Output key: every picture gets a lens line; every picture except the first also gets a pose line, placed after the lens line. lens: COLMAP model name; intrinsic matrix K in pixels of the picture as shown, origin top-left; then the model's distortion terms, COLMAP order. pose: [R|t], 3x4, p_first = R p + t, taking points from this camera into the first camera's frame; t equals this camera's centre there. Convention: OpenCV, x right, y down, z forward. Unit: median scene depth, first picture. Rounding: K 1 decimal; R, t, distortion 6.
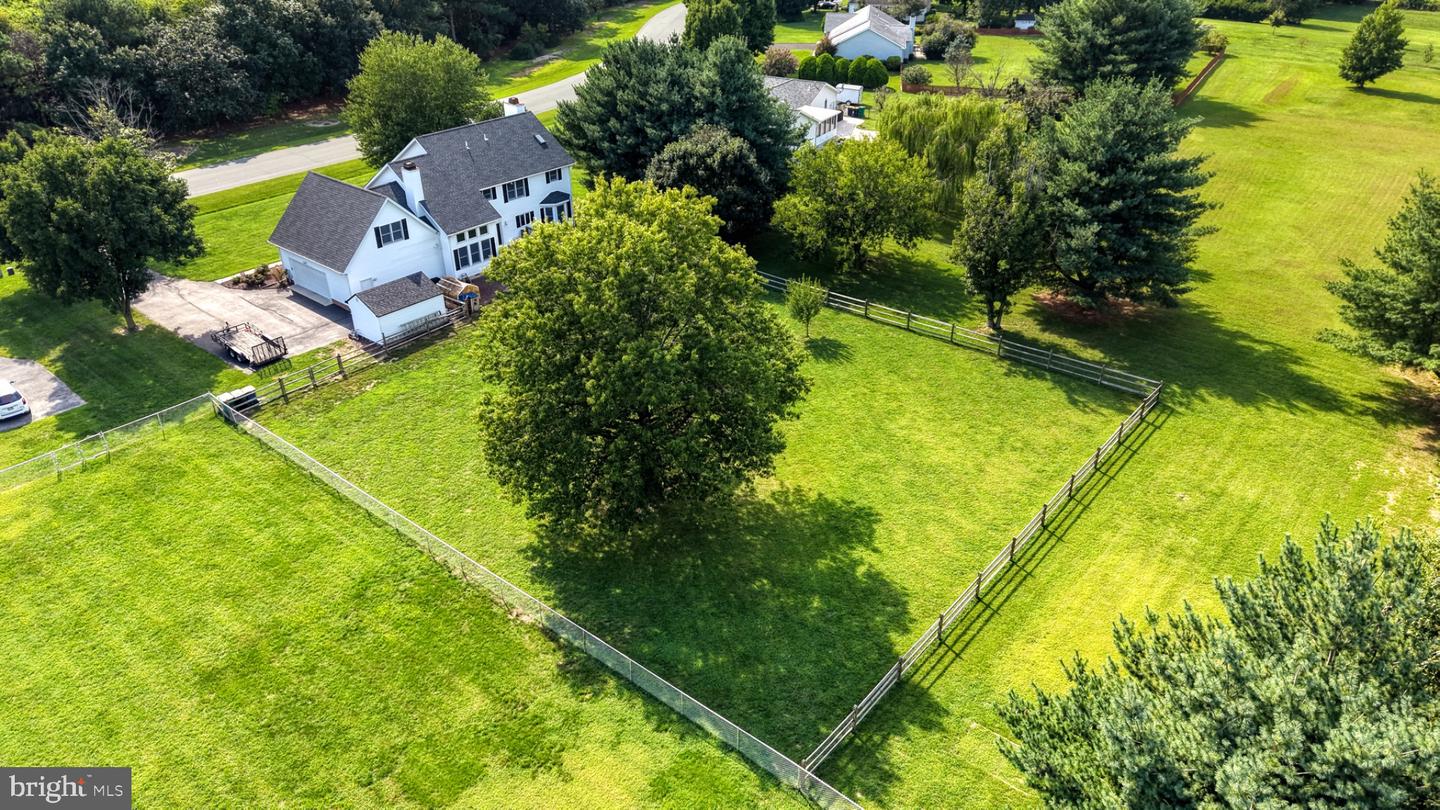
lens RADIAL K [[934.6, 0, 700.7], [0, 934.6, 408.2], [0, 0, 1]] dist [0.029822, -0.003407]
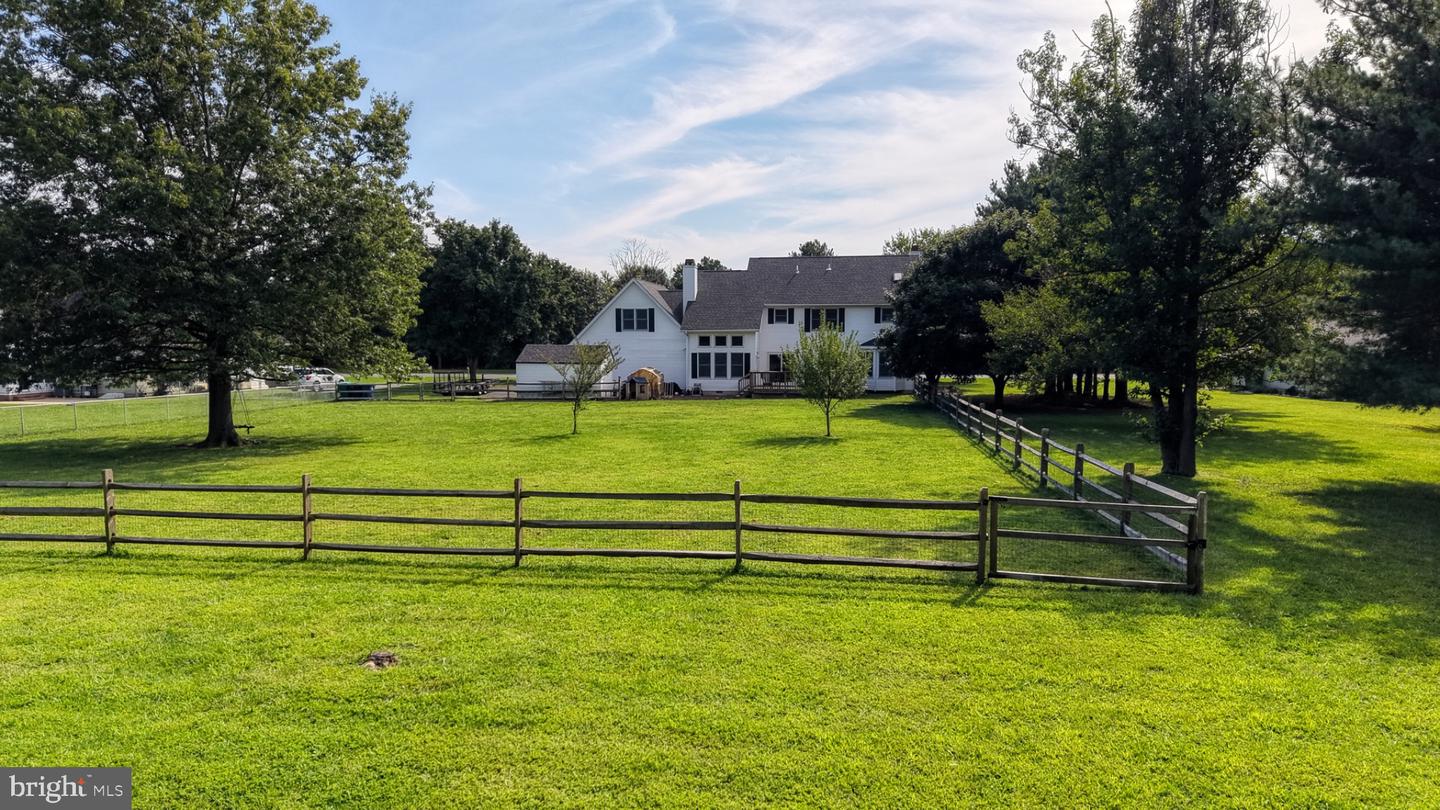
lens RADIAL K [[934.6, 0, 700.7], [0, 934.6, 408.2], [0, 0, 1]] dist [0.029822, -0.003407]
pose [[0.546450, 0.078277, -0.833826, 0.442704], [-0.426551, 0.882824, -0.196664, 0.038077], [0.720727, 0.463136, 0.515808, 0.581161]]
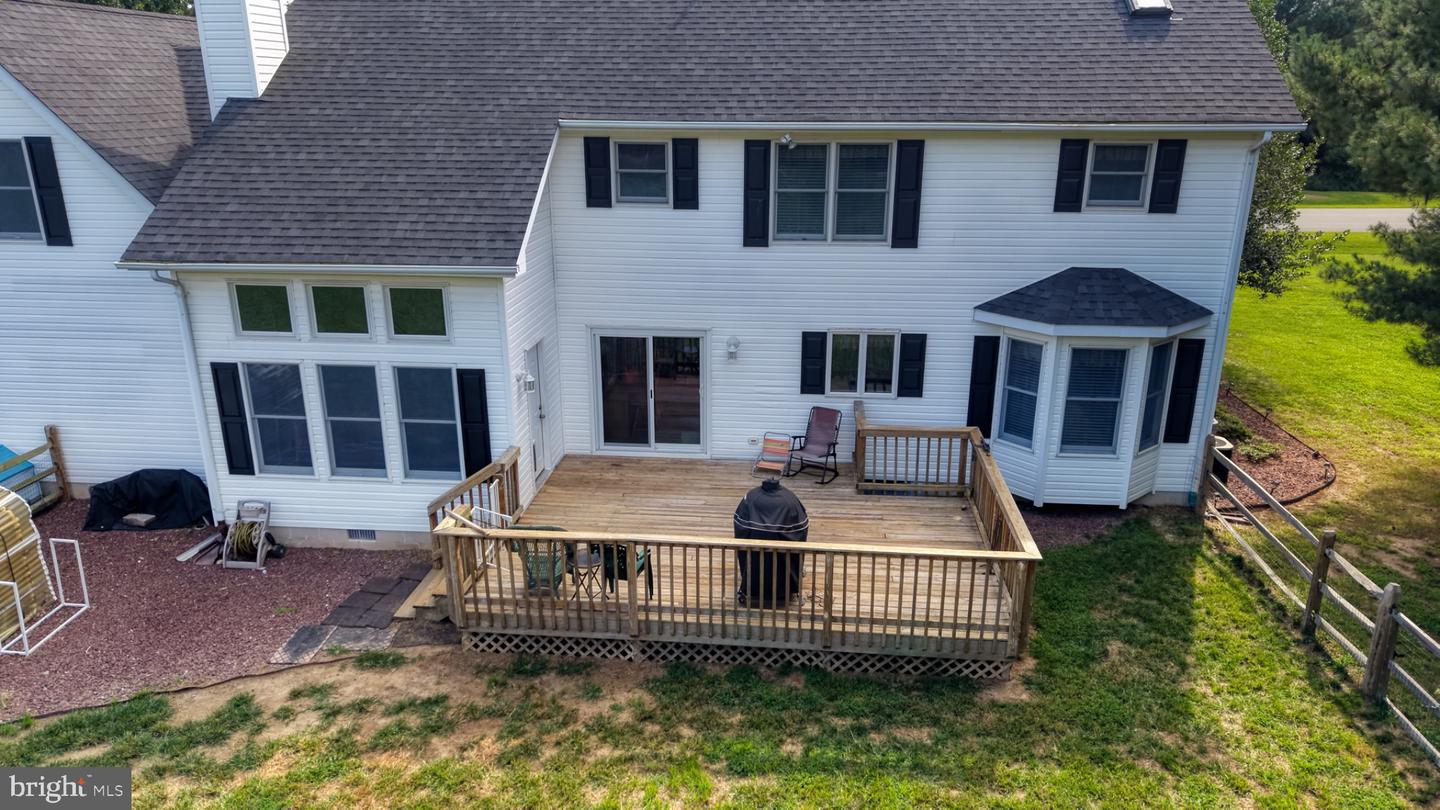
lens RADIAL K [[934.6, 0, 700.7], [0, 934.6, 408.2], [0, 0, 1]] dist [0.029822, -0.003407]
pose [[0.592547, 0.260808, -0.762146, -0.066783], [-0.412437, 0.910942, -0.008932, -0.193998], [0.691942, 0.319630, 0.647343, 0.933169]]
